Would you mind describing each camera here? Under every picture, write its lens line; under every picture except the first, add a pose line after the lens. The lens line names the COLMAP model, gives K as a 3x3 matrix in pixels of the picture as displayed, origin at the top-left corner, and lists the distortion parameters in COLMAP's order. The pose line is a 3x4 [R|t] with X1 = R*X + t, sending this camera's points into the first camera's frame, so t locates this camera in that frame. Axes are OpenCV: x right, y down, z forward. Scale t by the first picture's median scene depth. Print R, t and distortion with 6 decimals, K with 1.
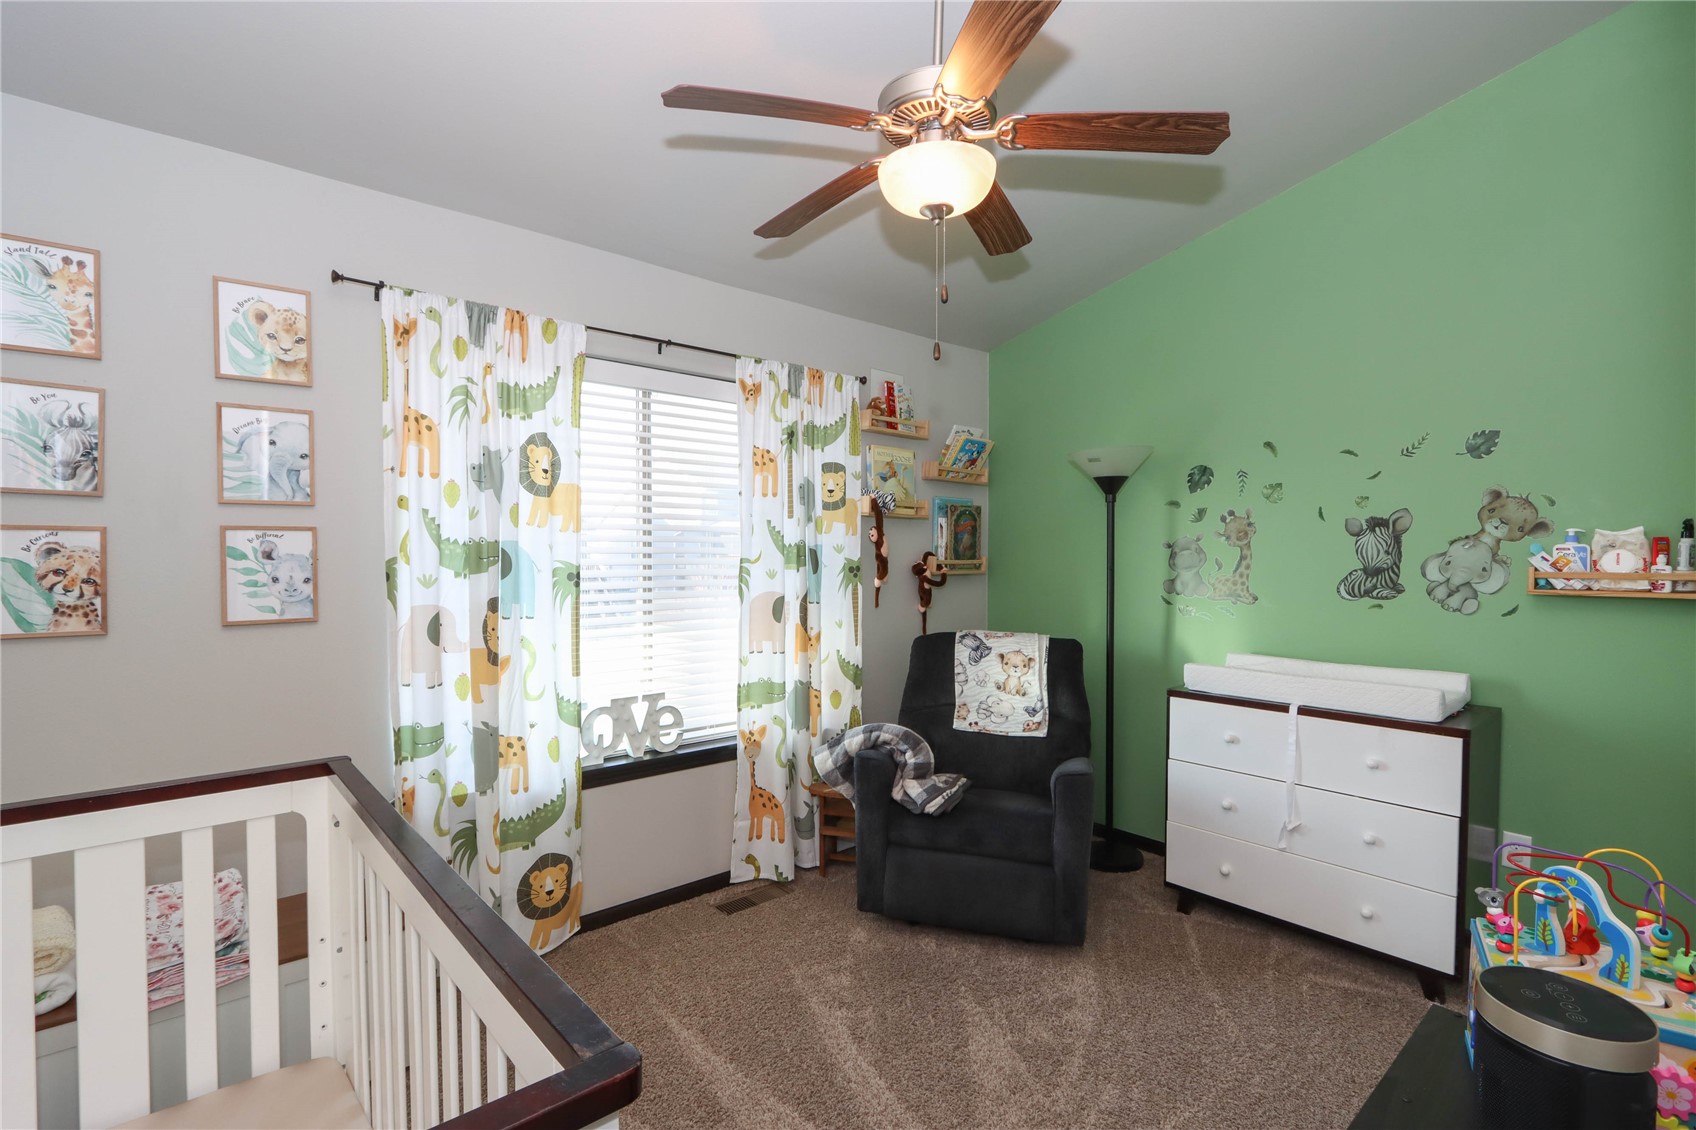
lens RADIAL K [[789.5, 0, 836.9], [0, 789.5, 566.0], [0, 0, 1]] dist [-0.014662, 0.000022]
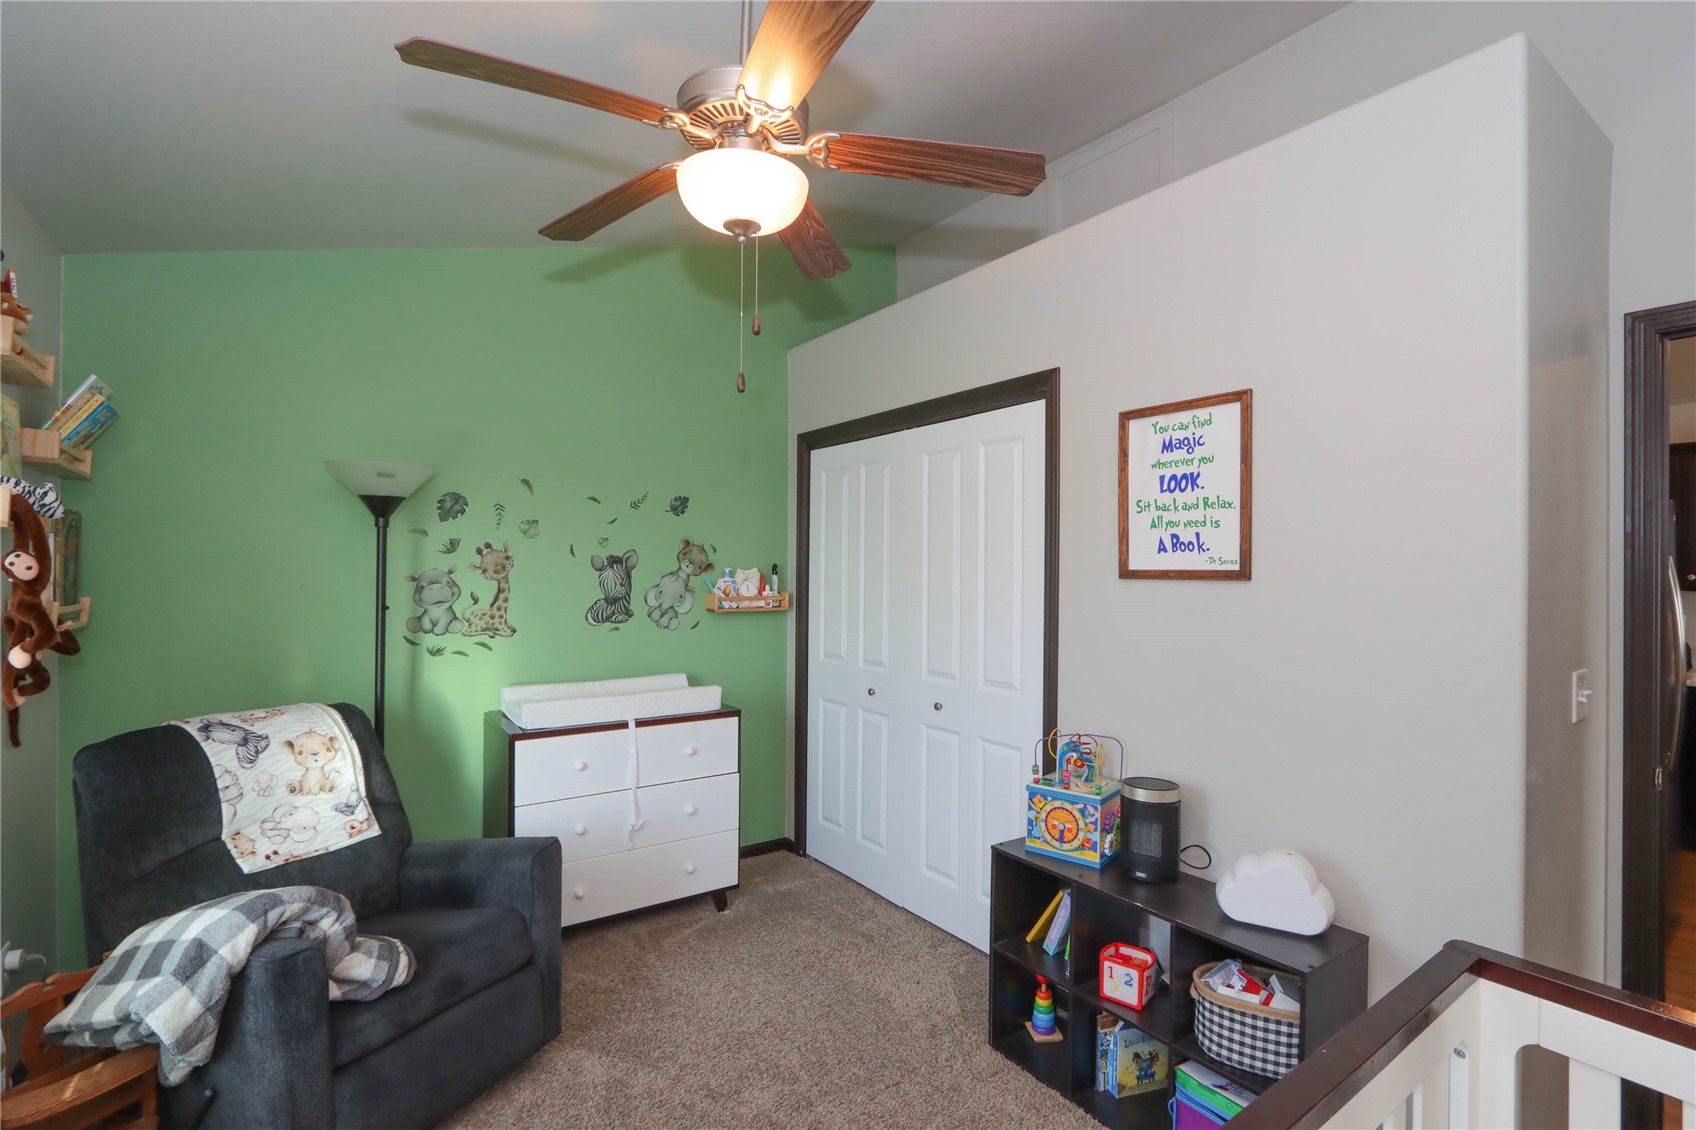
lens RADIAL K [[789.5, 0, 849.9], [0, 789.5, 571.5], [0, 0, 1]] dist [-0.014662, 0.000022]
pose [[0.101679, -0.007083, 0.994792, -0.474637], [0.010742, 0.999924, 0.006022, -0.039922], [-0.994759, 0.010073, 0.101748, 0.499263]]
